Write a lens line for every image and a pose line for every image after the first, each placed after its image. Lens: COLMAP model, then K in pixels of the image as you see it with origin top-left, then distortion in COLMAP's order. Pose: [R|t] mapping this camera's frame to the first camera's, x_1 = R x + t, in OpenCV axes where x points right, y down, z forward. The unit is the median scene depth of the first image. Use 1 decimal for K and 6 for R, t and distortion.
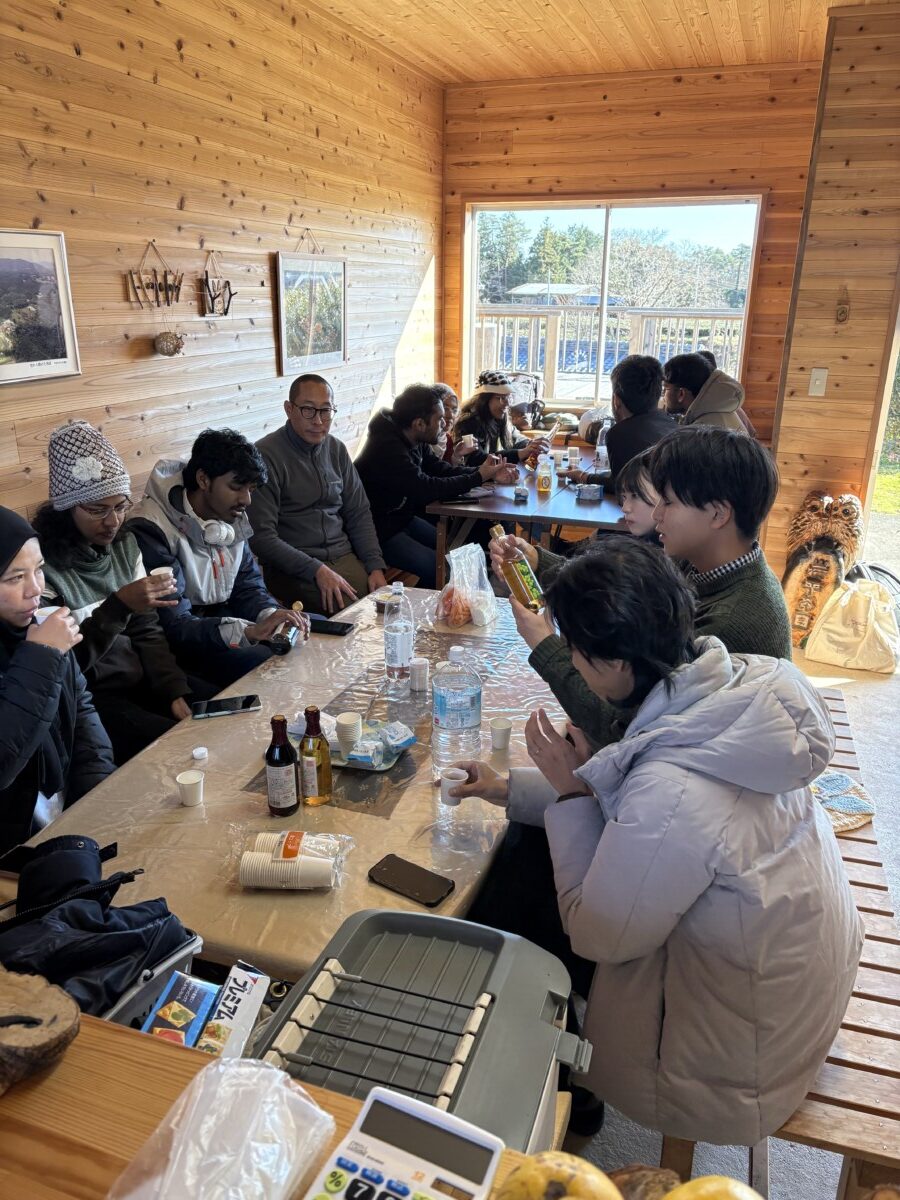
lens RADIAL K [[894.3, 0, 450.8], [0, 894.3, 604.6], [0, 0, 1]] dist [0.023704, -0.041434]
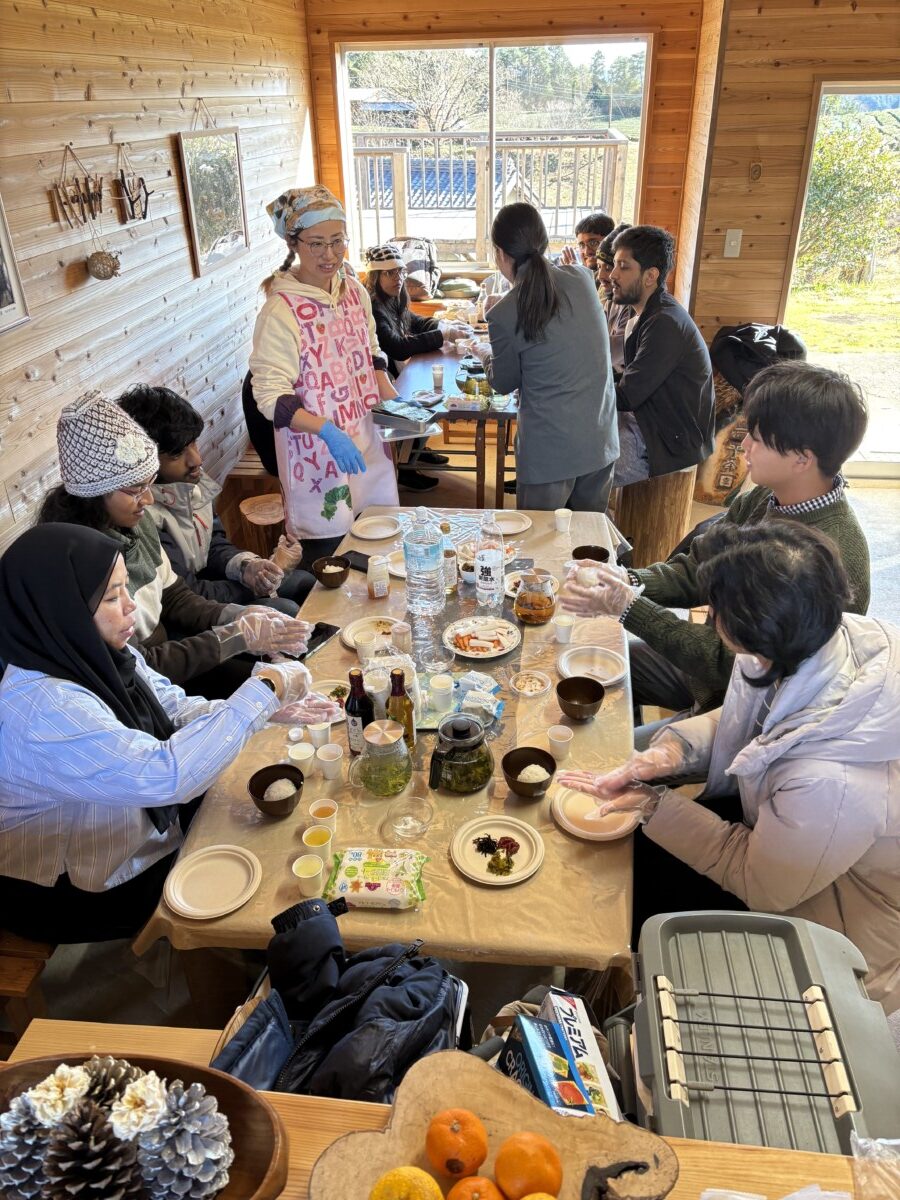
lens RADIAL K [[894.3, 0, 451.7], [0, 894.3, 607.3], [0, 0, 1]] dist [0.023704, -0.041434]
pose [[0.976716, -0.129504, 0.171041, -0.148757], [0.096537, 0.977282, 0.188682, -0.080676], [-0.191590, -0.167777, 0.967028, 0.015576]]
